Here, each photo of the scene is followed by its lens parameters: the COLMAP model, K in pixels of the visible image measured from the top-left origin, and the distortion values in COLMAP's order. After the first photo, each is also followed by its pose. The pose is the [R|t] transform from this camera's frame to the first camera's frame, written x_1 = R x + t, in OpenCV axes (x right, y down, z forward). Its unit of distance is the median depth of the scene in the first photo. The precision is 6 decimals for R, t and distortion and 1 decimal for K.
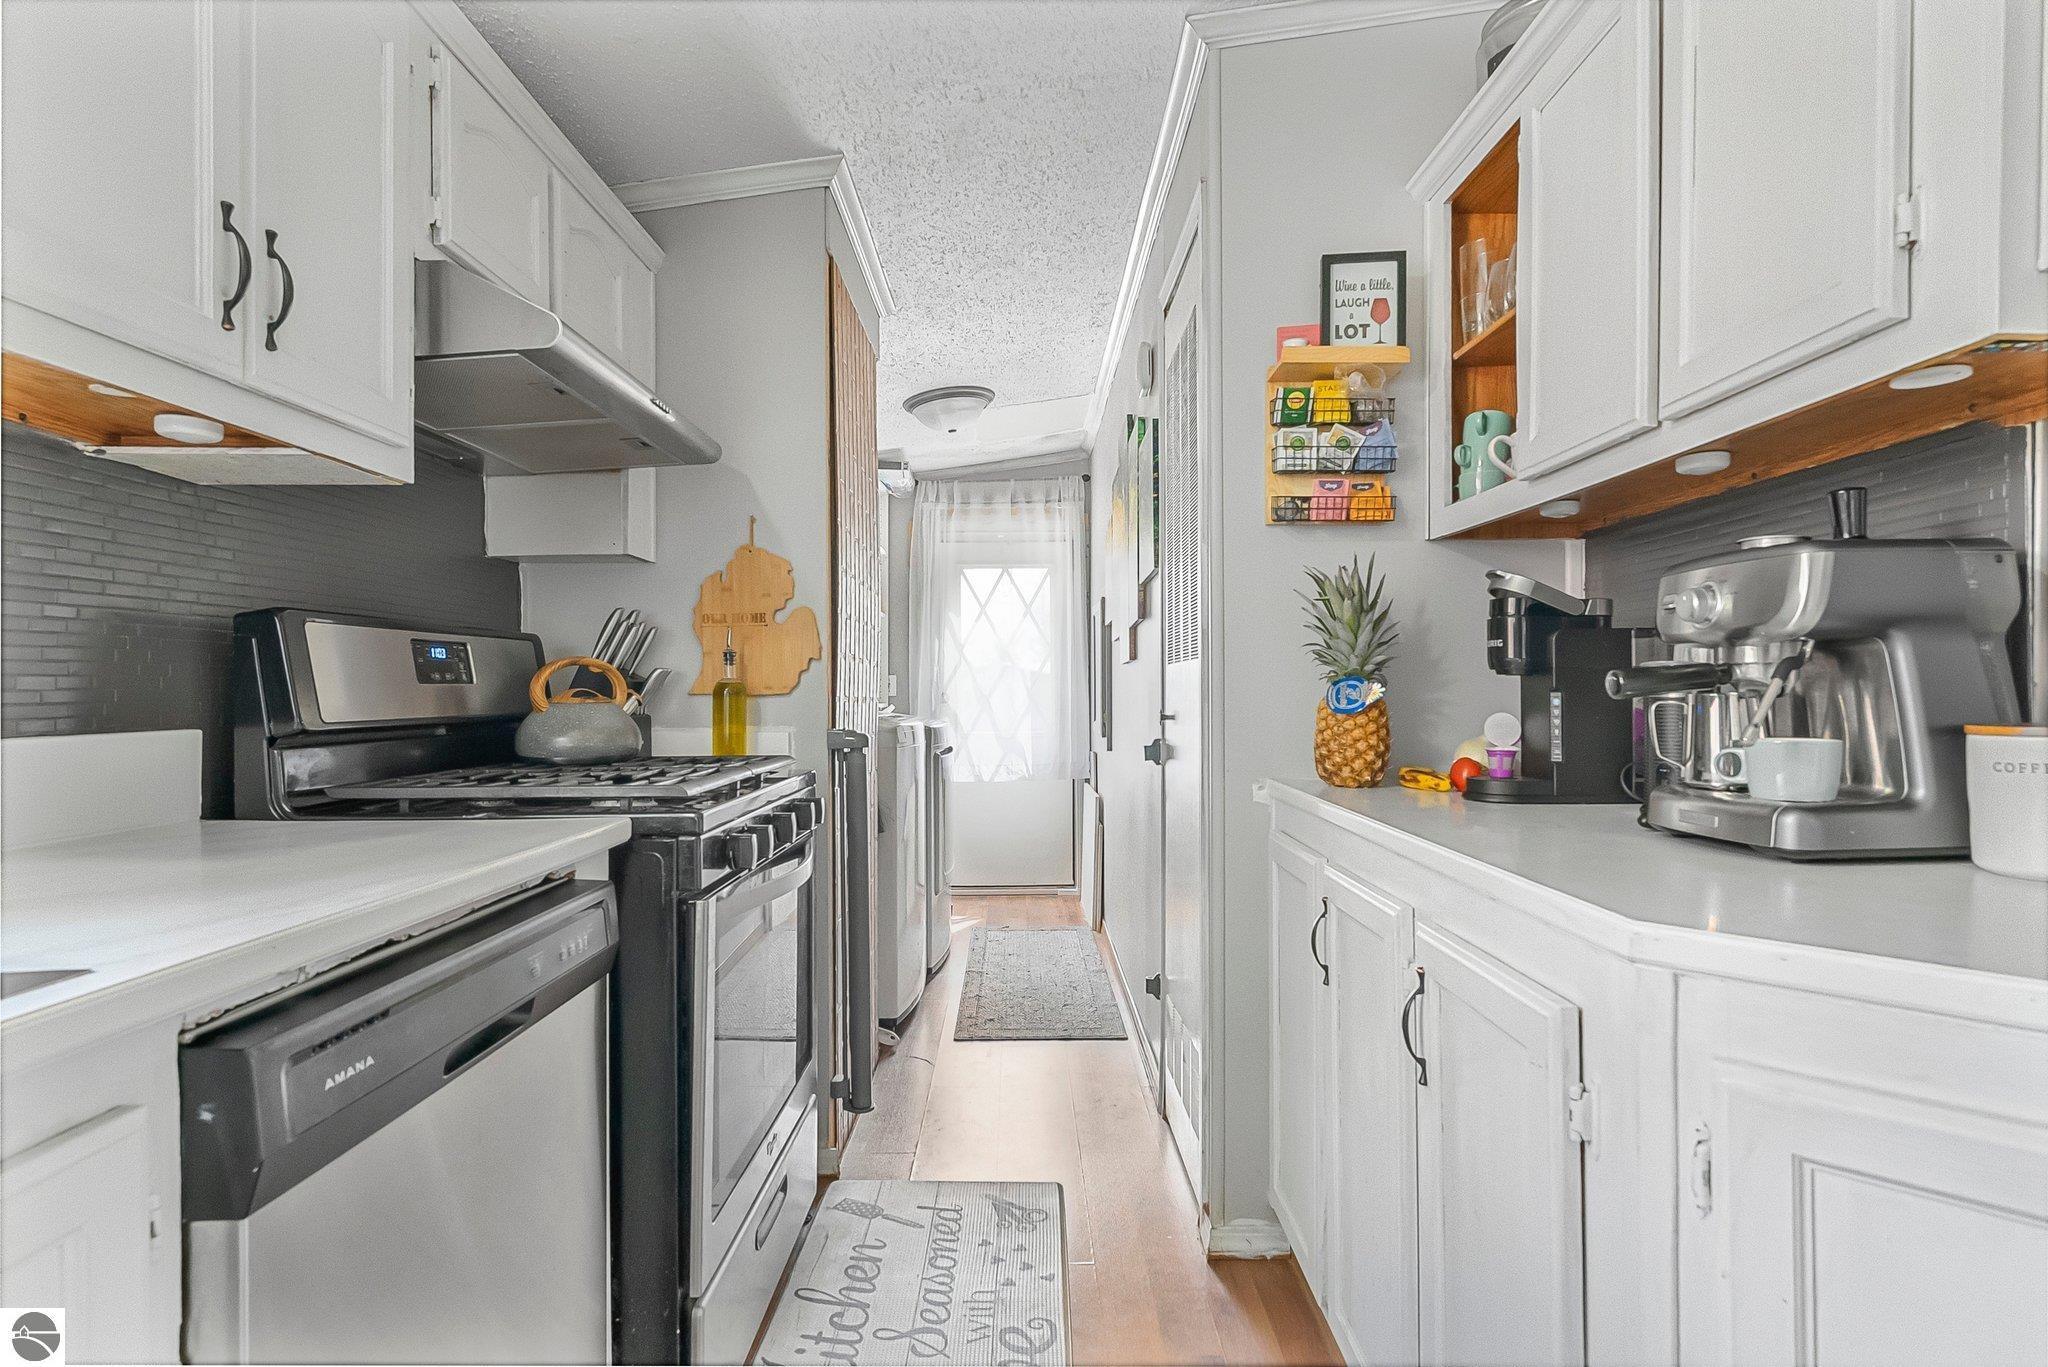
lens RADIAL K [[1060.8, 0, 1019.3], [0, 1060.8, 689.1], [0, 0, 1]] dist [-0.001952, -0.000158]
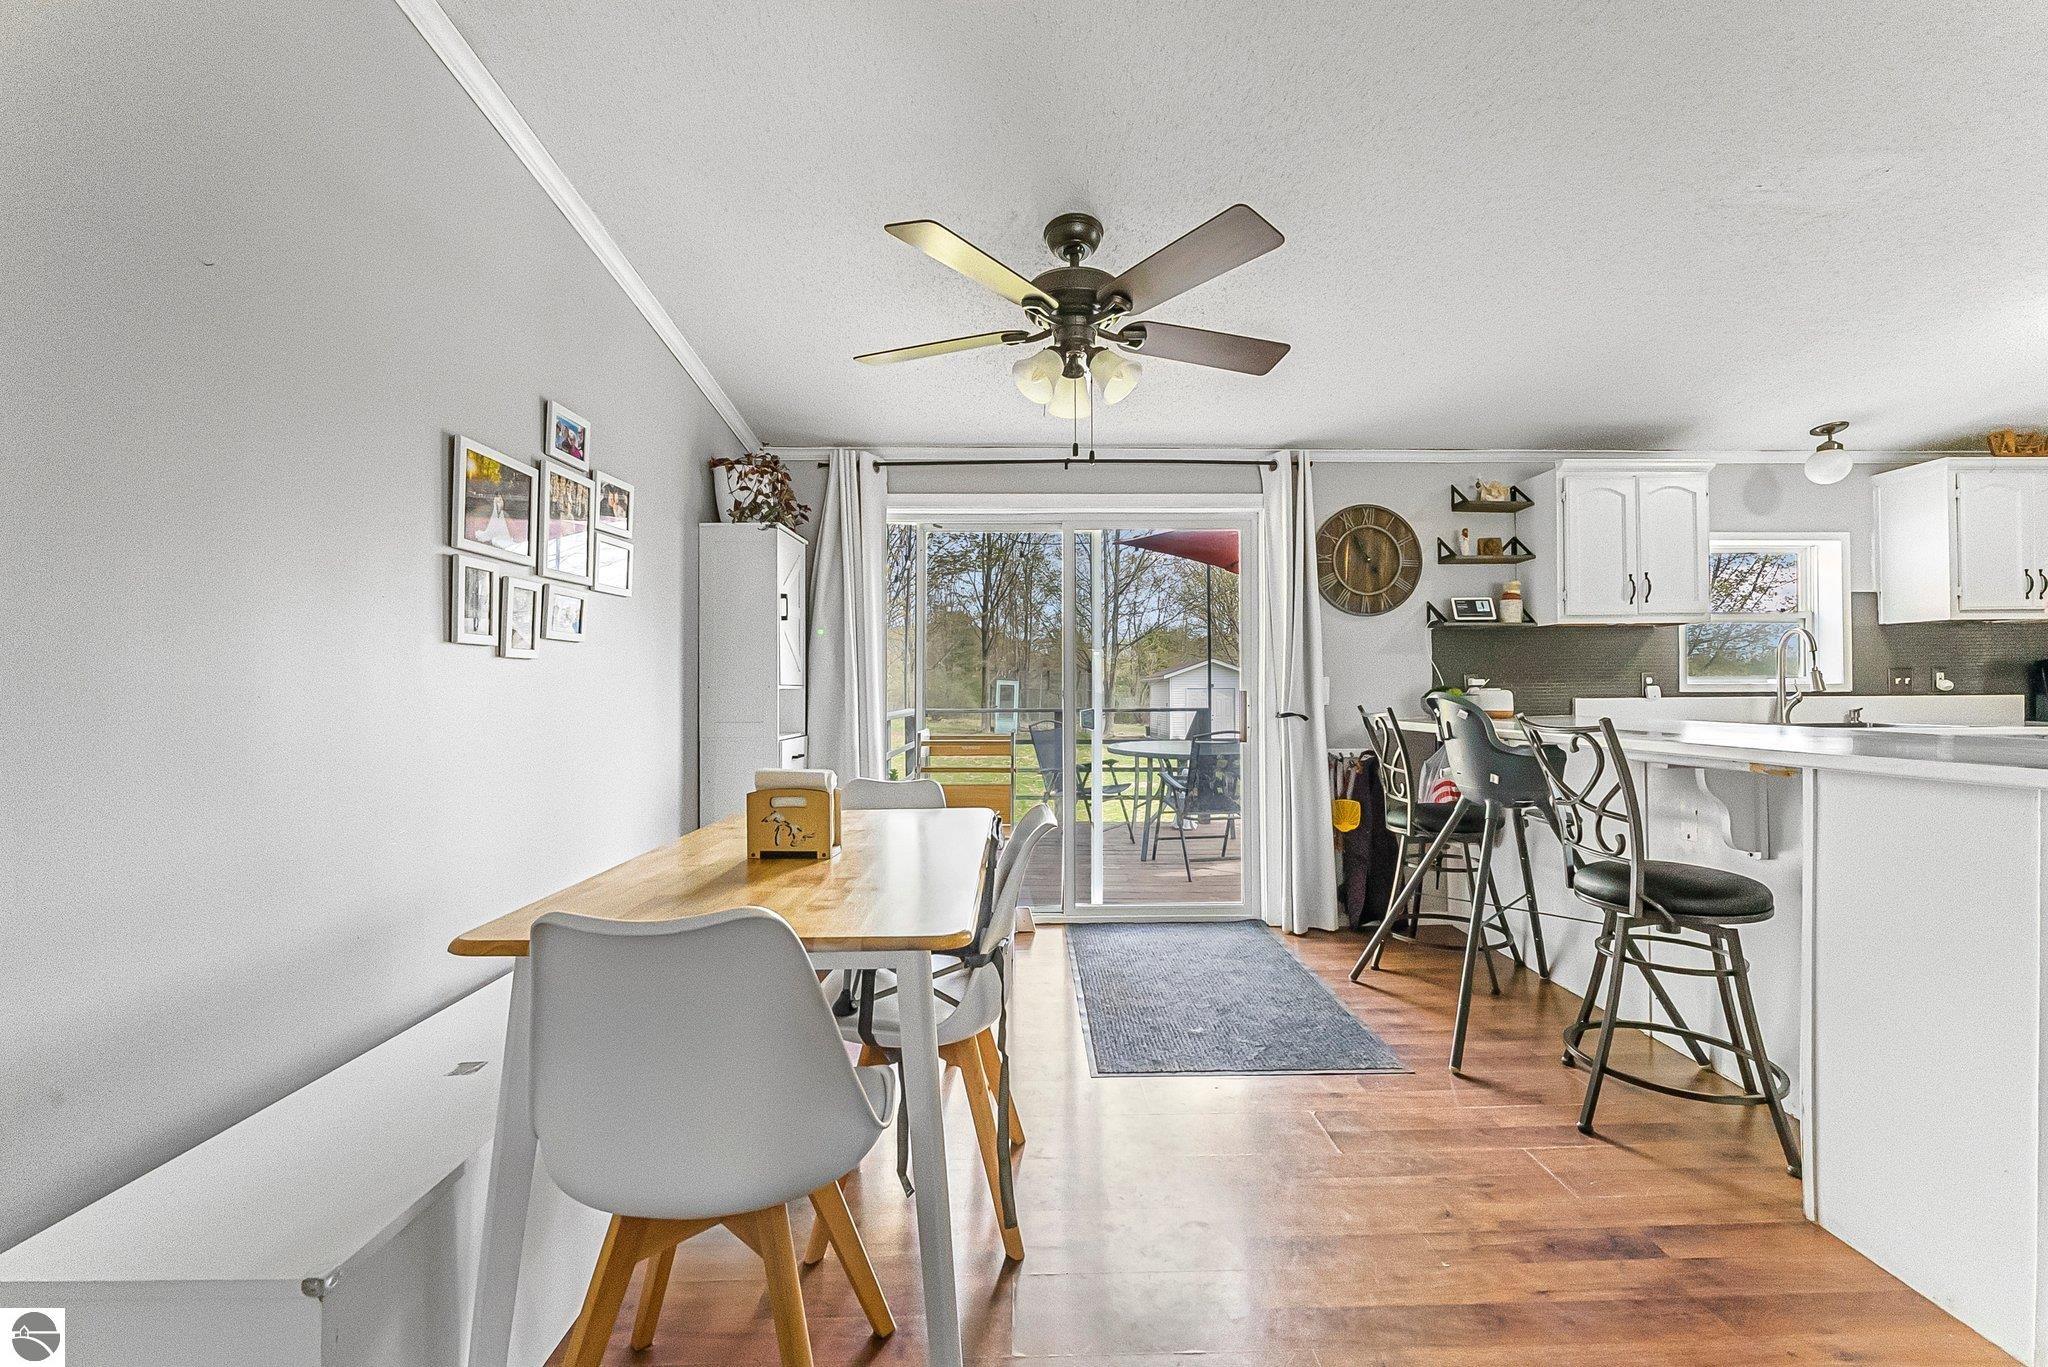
lens RADIAL K [[841.0, 0, 1039.9], [0, 841.0, 678.3], [0, 0, 1]] dist [-0.000298, -0.001552]
pose [[0.034579, -0.005231, -0.999388, 1.151299], [0.004667, 0.999976, -0.005073, -0.010683], [0.999391, -0.004488, 0.034602, -1.439032]]
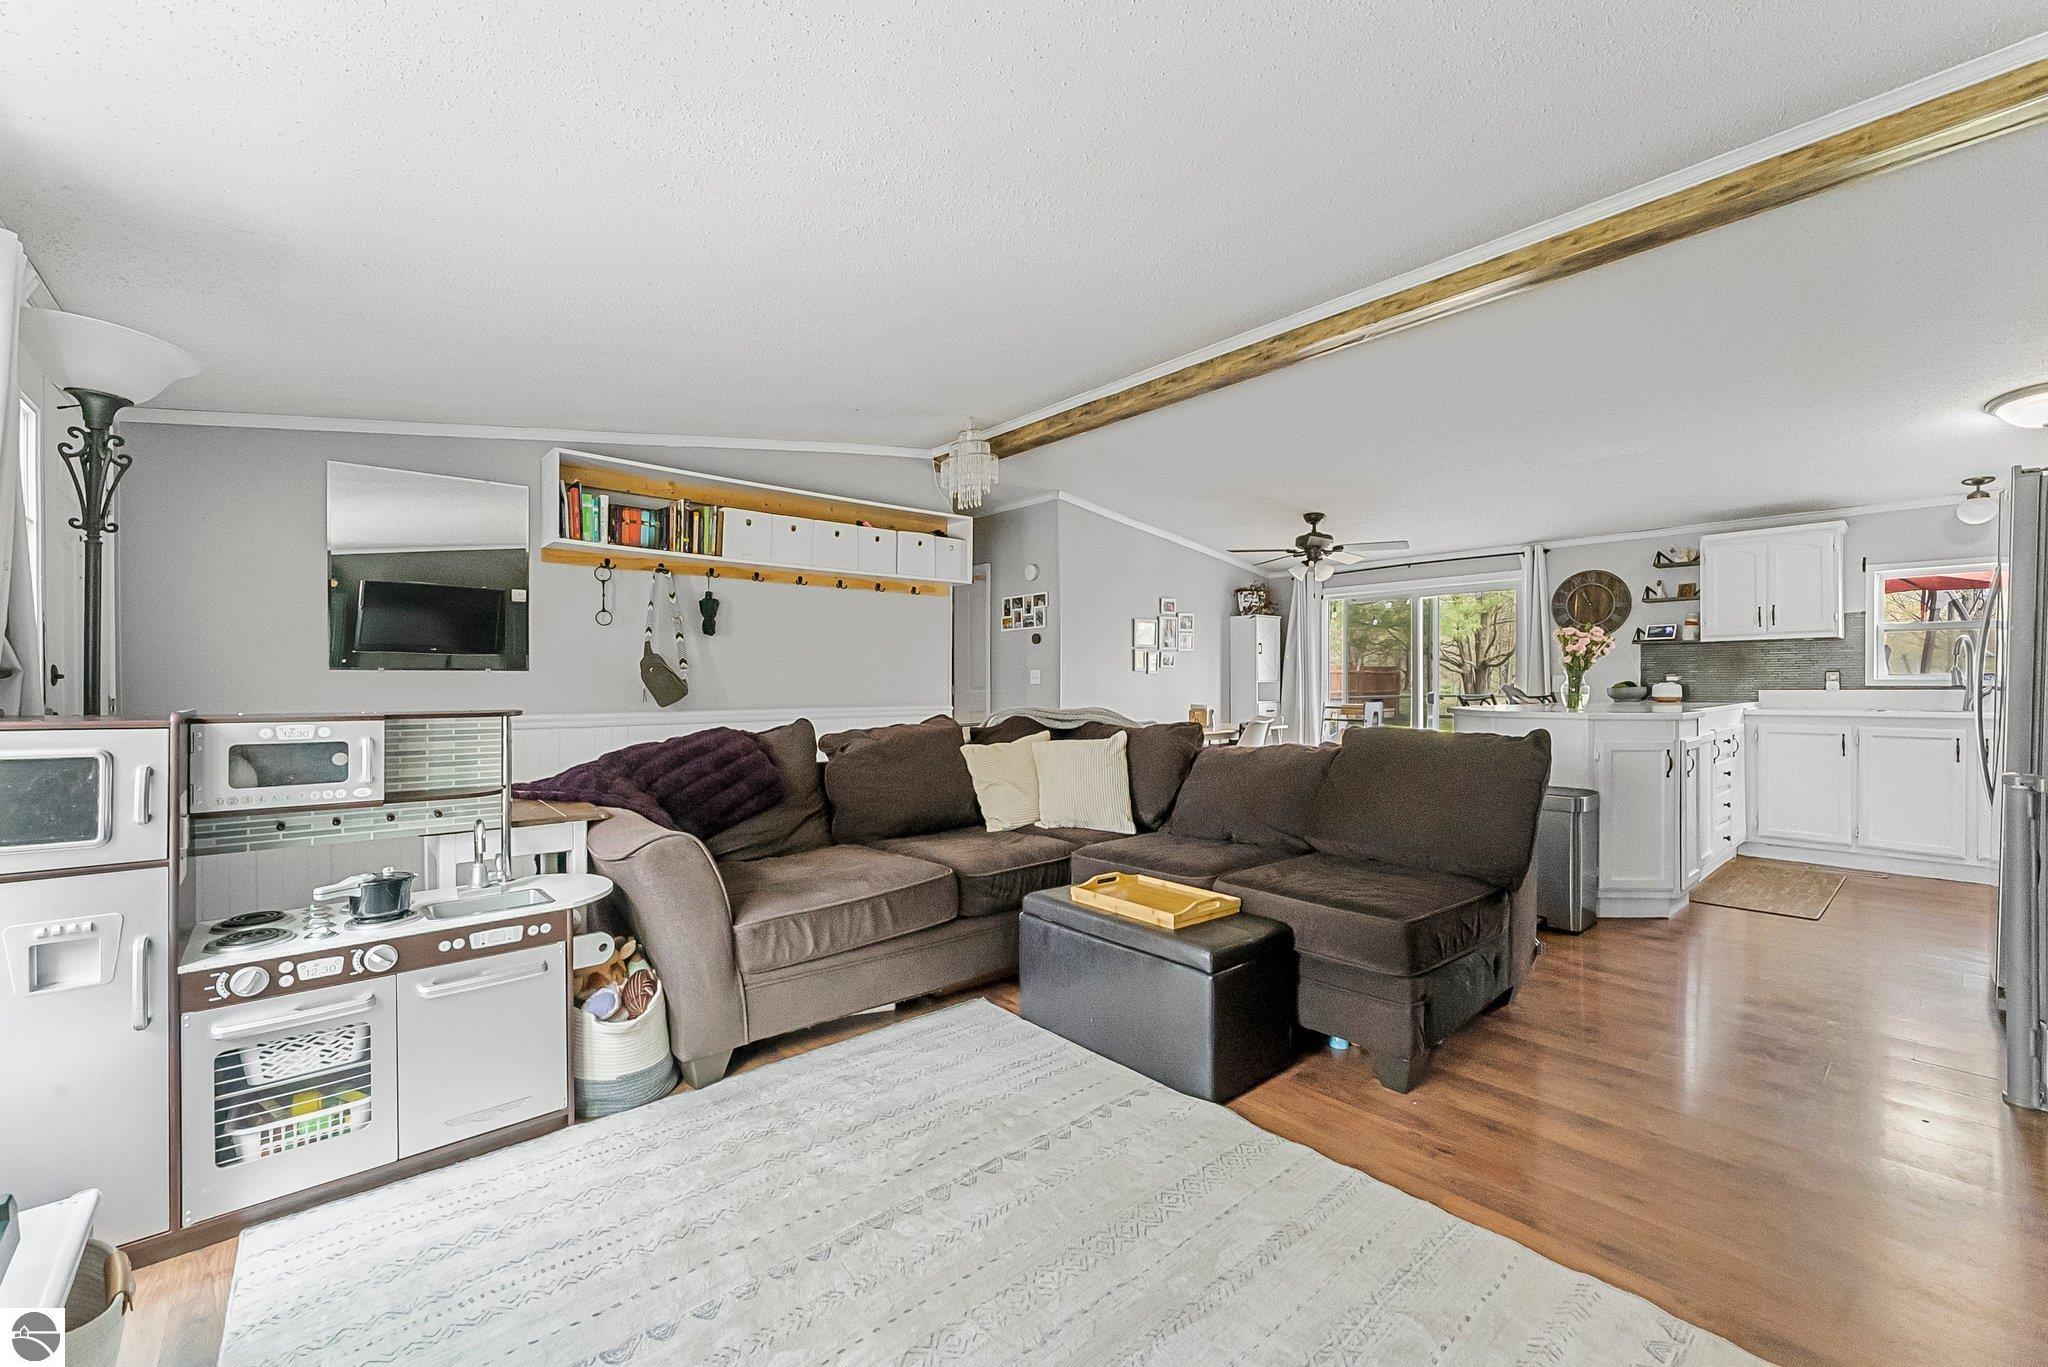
lens RADIAL K [[841.0, 0, 1025.9], [0, 841.0, 684.2], [0, 0, 1]] dist [-0.000298, -0.001552]
pose [[-0.748830, 0.012548, -0.662644, 2.722499], [0.010284, 0.999920, 0.007313, -0.029540], [0.662683, -0.001339, -0.748899, 0.115710]]
